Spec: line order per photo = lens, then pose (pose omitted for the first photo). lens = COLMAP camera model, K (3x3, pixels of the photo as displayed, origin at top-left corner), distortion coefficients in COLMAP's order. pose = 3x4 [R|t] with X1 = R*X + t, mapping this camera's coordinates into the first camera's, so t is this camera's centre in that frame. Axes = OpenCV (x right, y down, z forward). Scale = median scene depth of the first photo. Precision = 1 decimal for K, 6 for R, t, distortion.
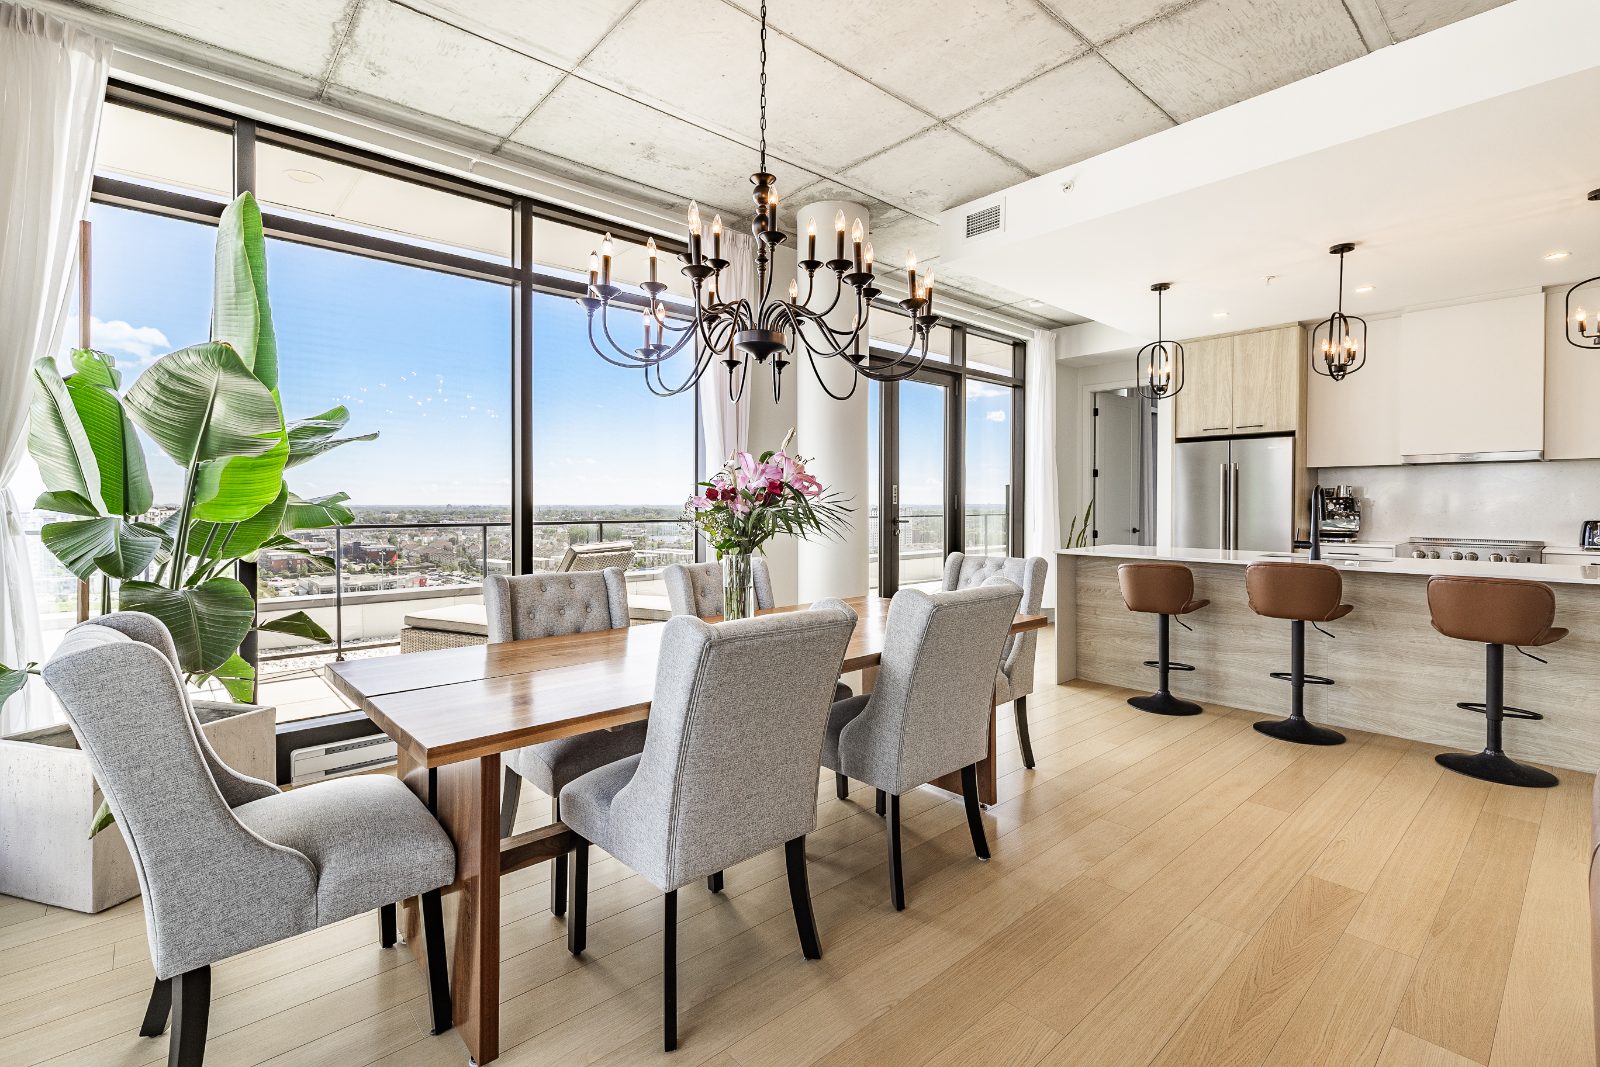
lens RADIAL K [[727.7, 0, 809.4], [0, 727.7, 511.5], [0, 0, 1]] dist [0.003712, 0.000651]
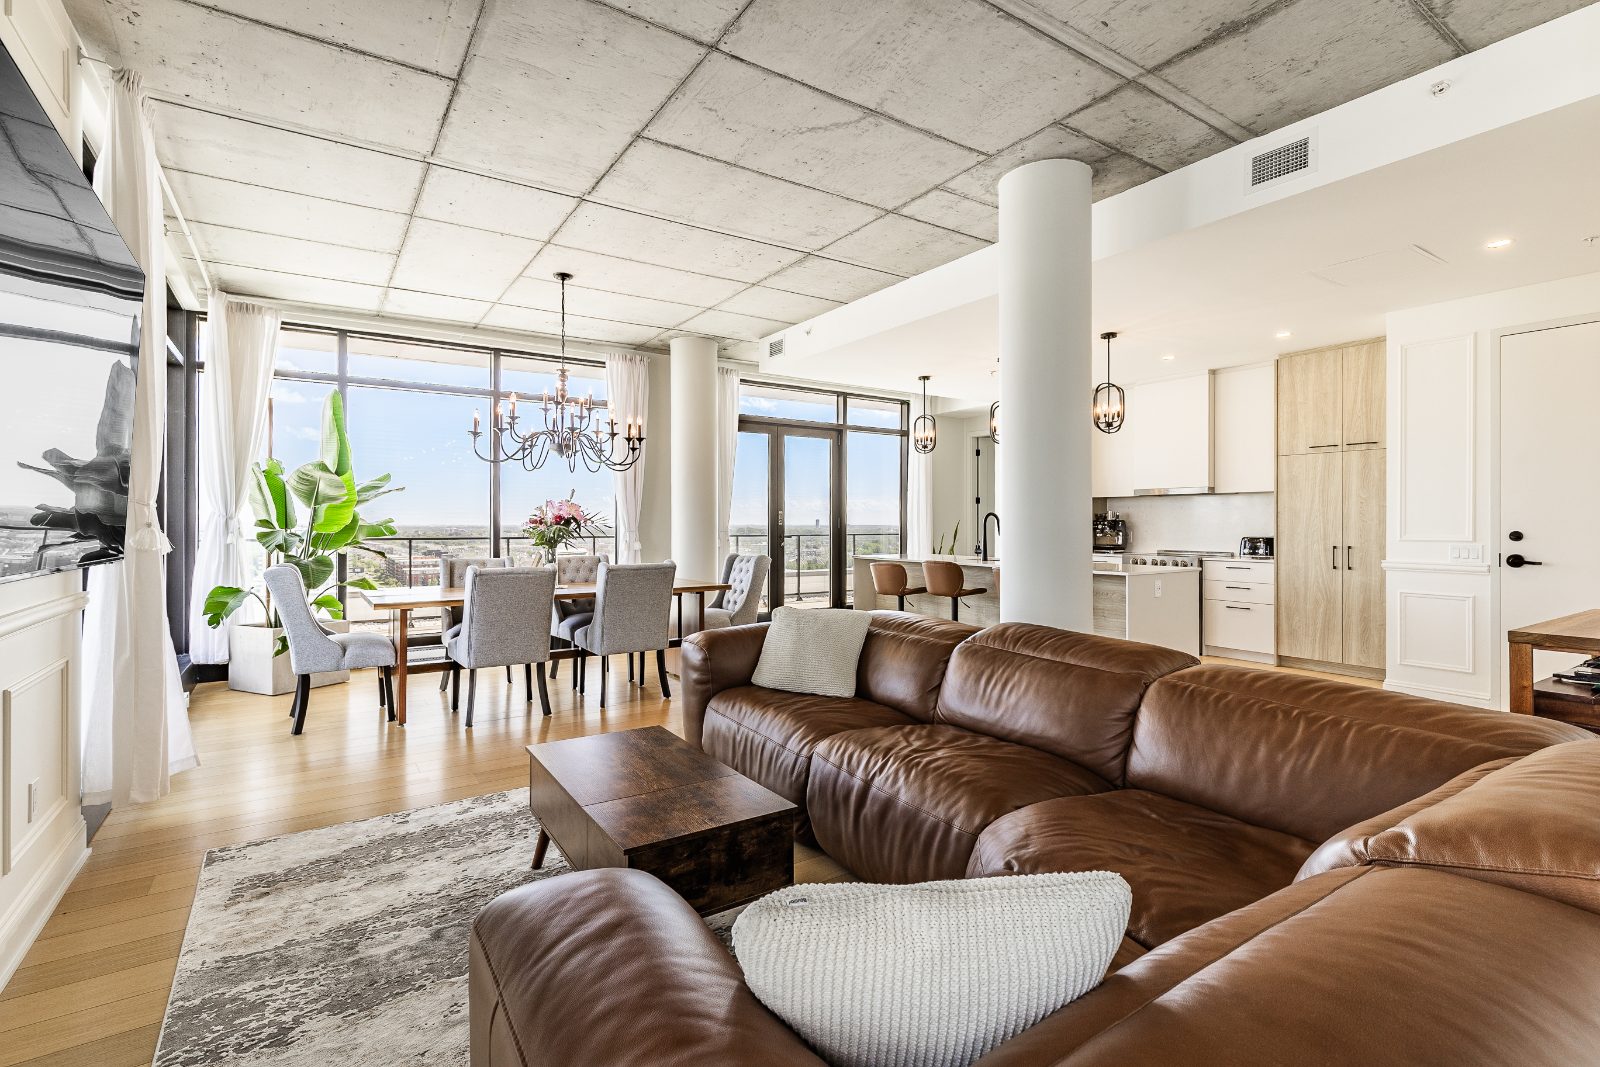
lens RADIAL K [[716.6, 0, 819.6], [0, 716.6, 526.2], [0, 0, 1]] dist [0.005000, -0.000025]
pose [[0.993504, 0.001751, -0.113782, 0.484842], [-0.002575, 0.999972, -0.007095, 0.003260], [0.113767, 0.007342, 0.993480, -0.517009]]
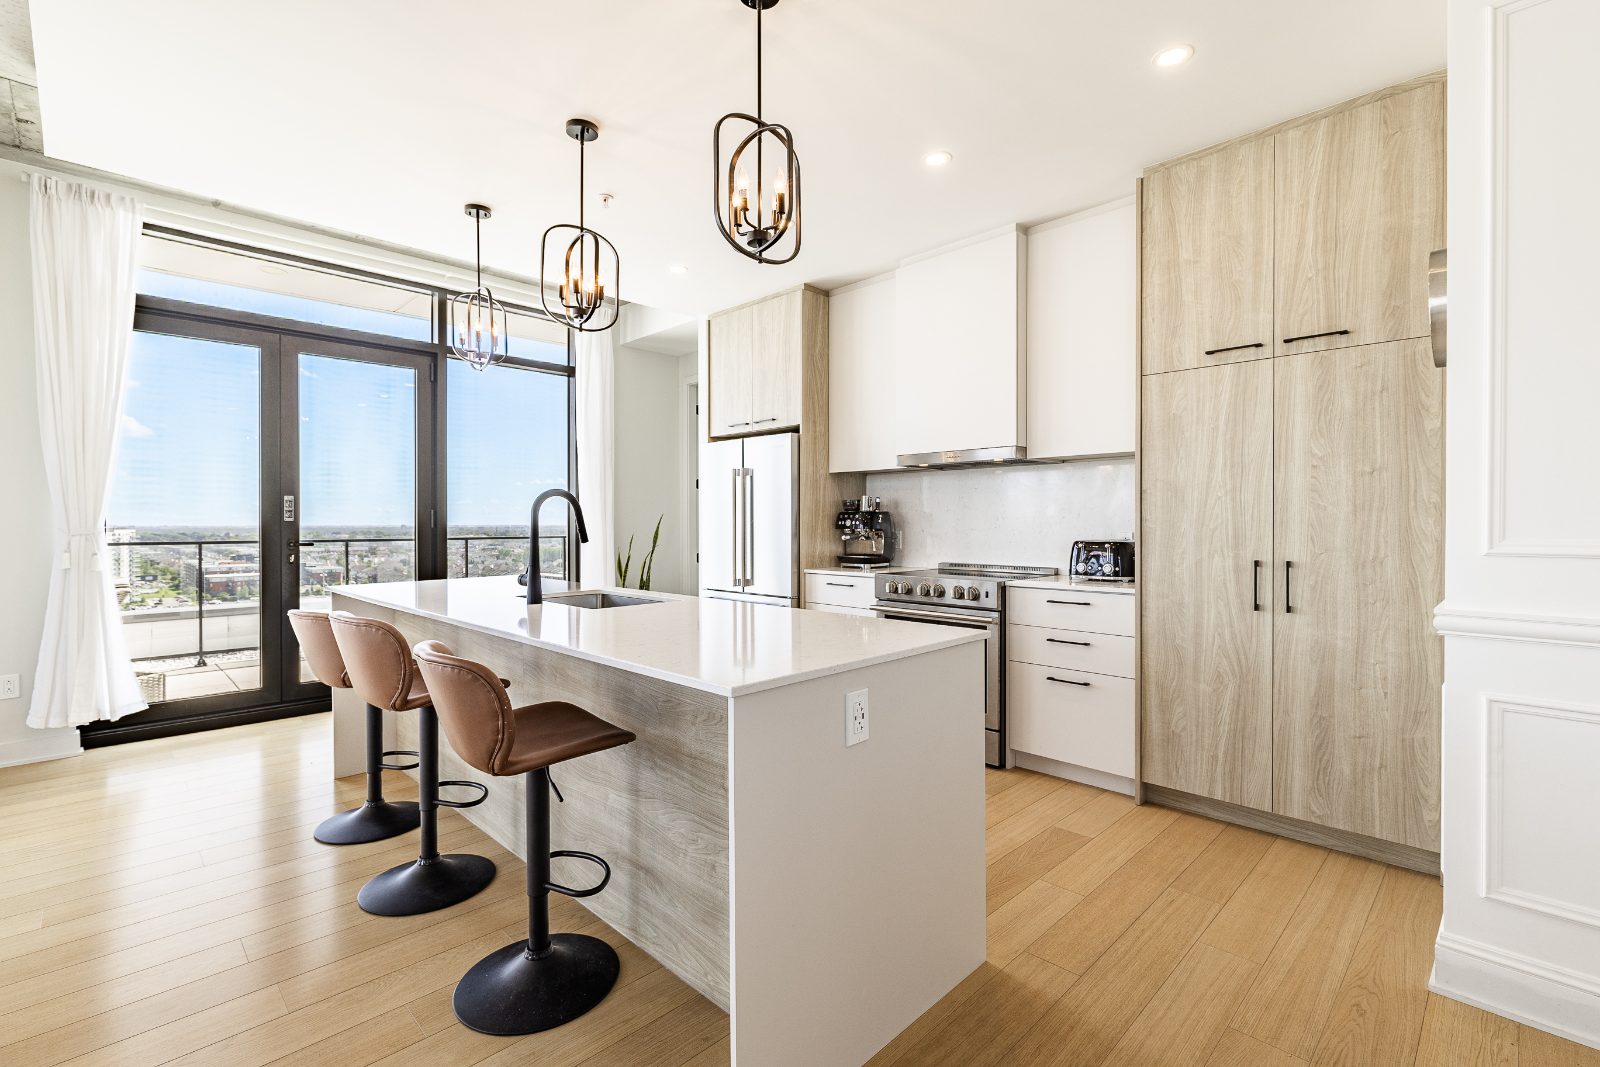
lens RADIAL K [[723.5, 0, 800.8], [0, 723.5, 531.5], [0, 0, 1]] dist [-0.002933, -0.000309]
pose [[0.998409, -0.000824, 0.056388, 0.859140], [0.000893, 0.999999, -0.001205, 0.003195], [-0.056387, 0.001254, 0.998408, 0.328744]]
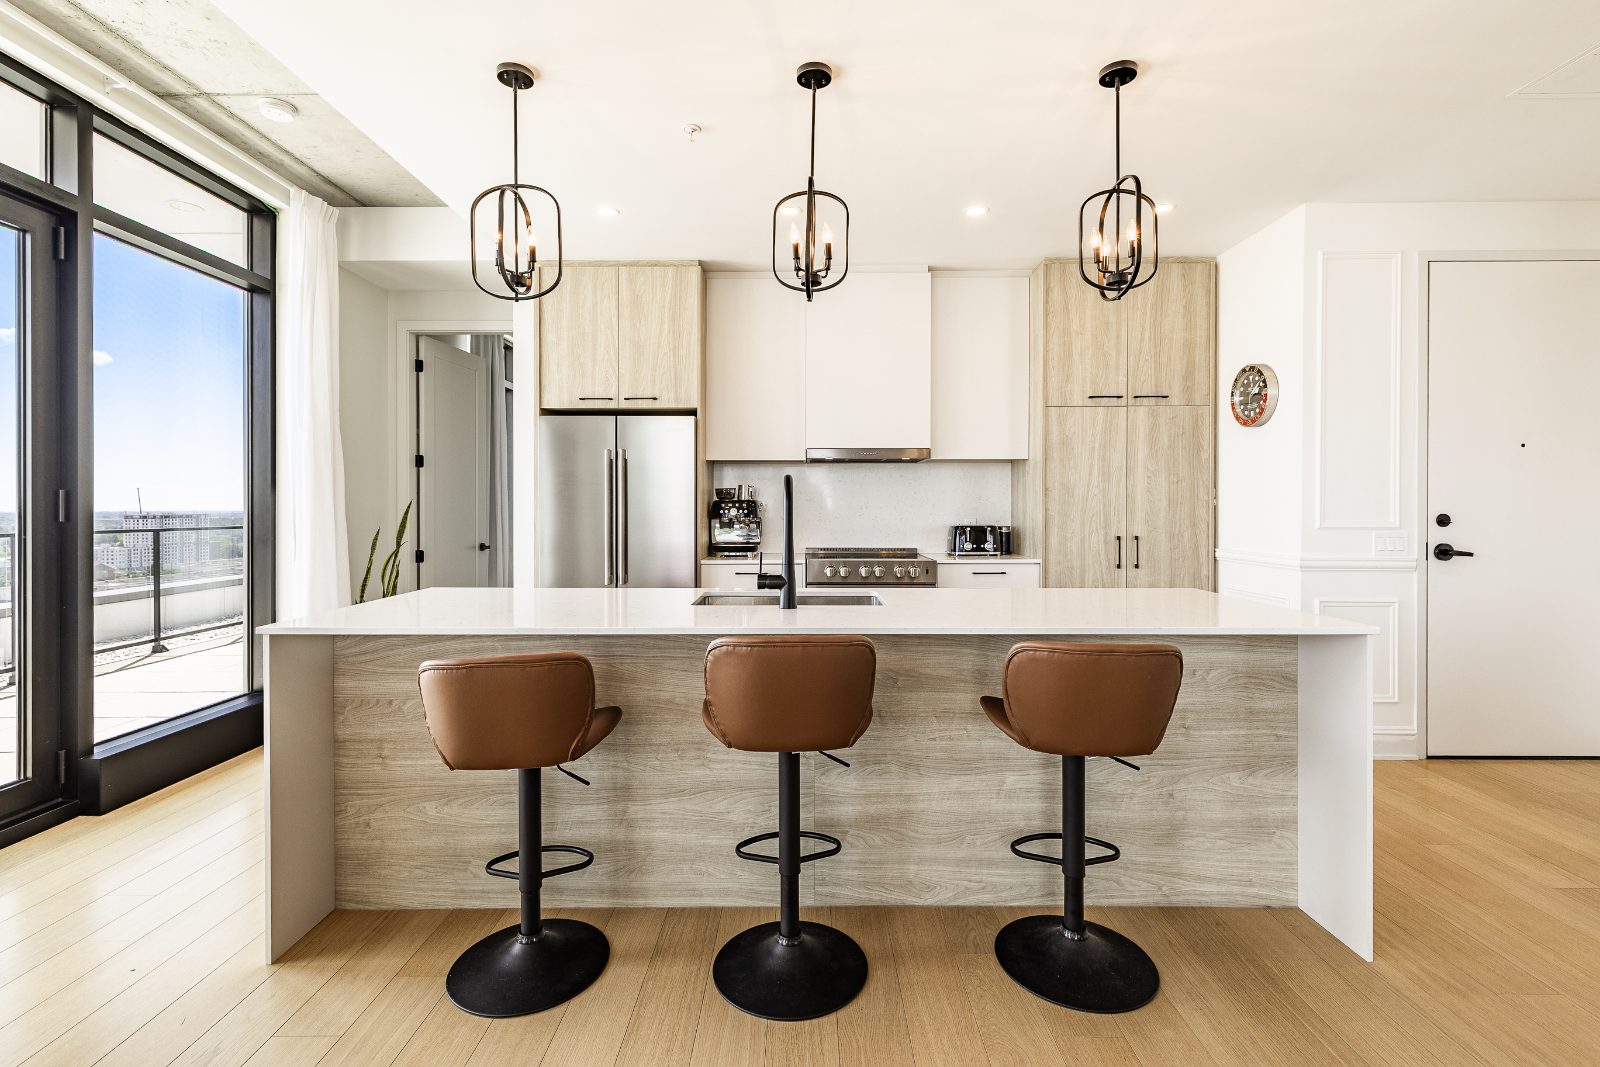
lens RADIAL K [[727.7, 0, 809.4], [0, 727.7, 511.5], [0, 0, 1]] dist [0.003712, 0.000651]
pose [[0.673798, -0.003616, 0.738907, 0.279961], [0.009296, 0.999950, -0.003583, -0.005517], [-0.738857, 0.009283, 0.673798, 0.586768]]
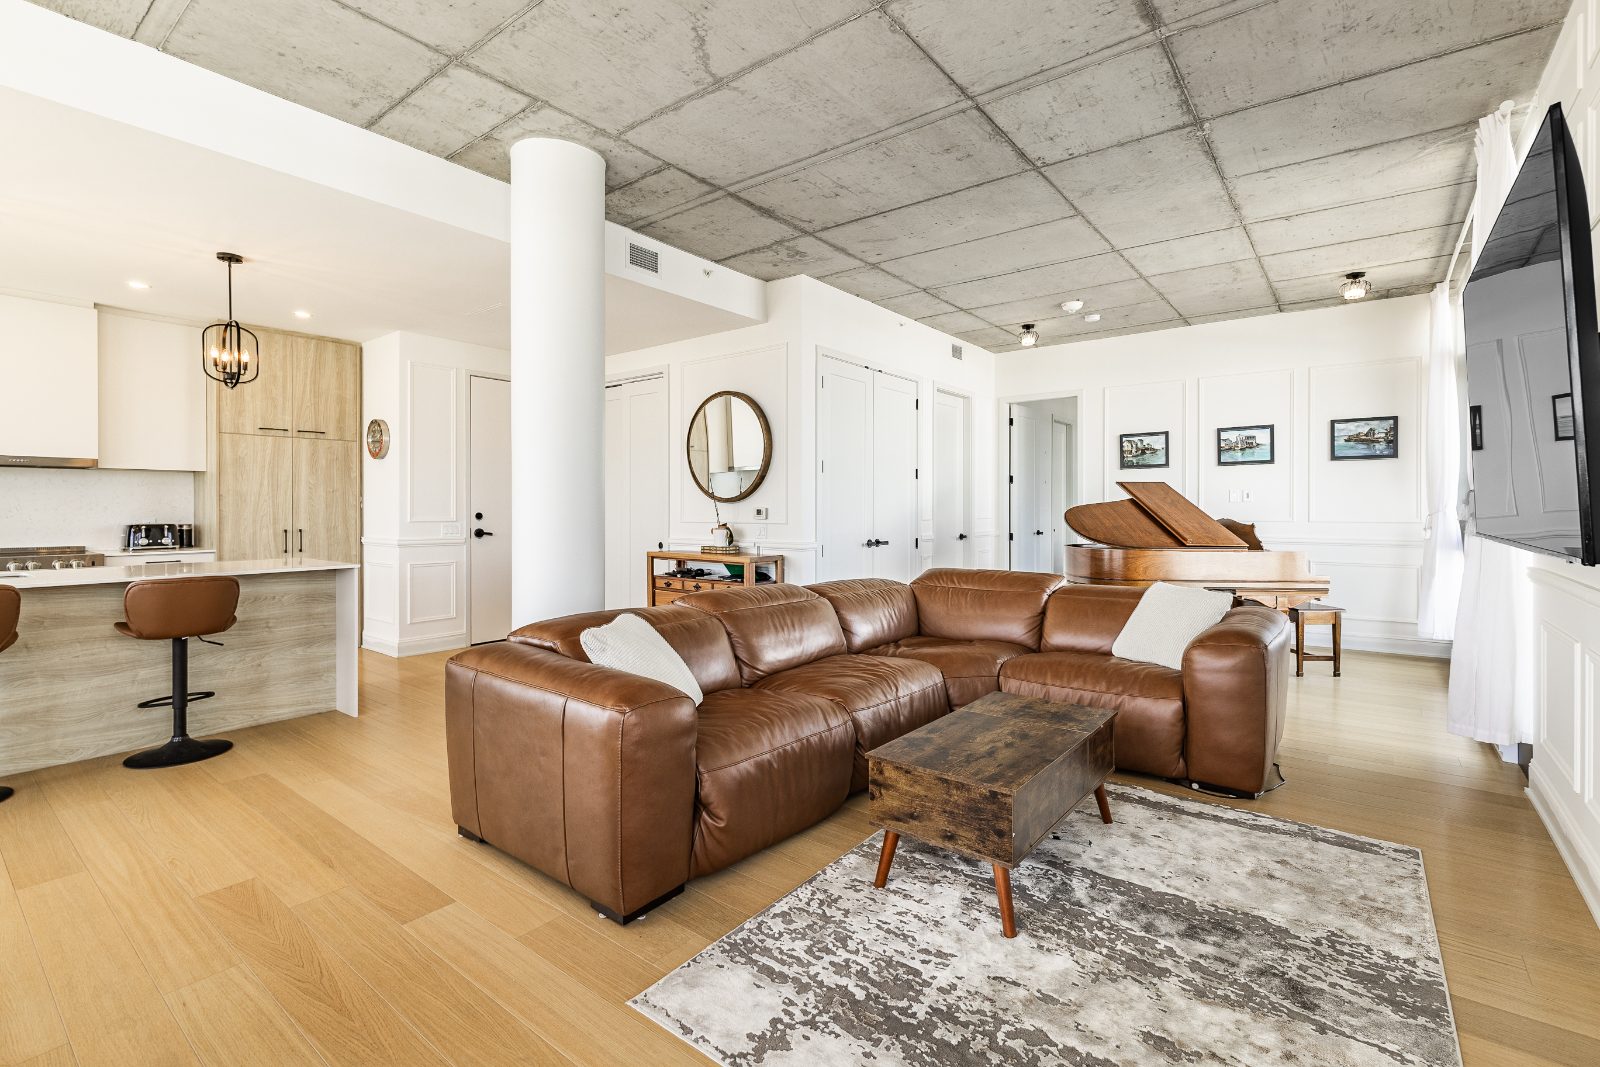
lens RADIAL K [[711.1, 0, 795.8], [0, 711.1, 511.1], [0, 0, 1]] dist [0.003328, 0.000801]
pose [[-0.160462, -0.002616, 0.987039, -0.199627], [0.012852, 0.999906, 0.004739, -0.001373], [-0.986958, 0.013445, -0.160413, 0.201503]]
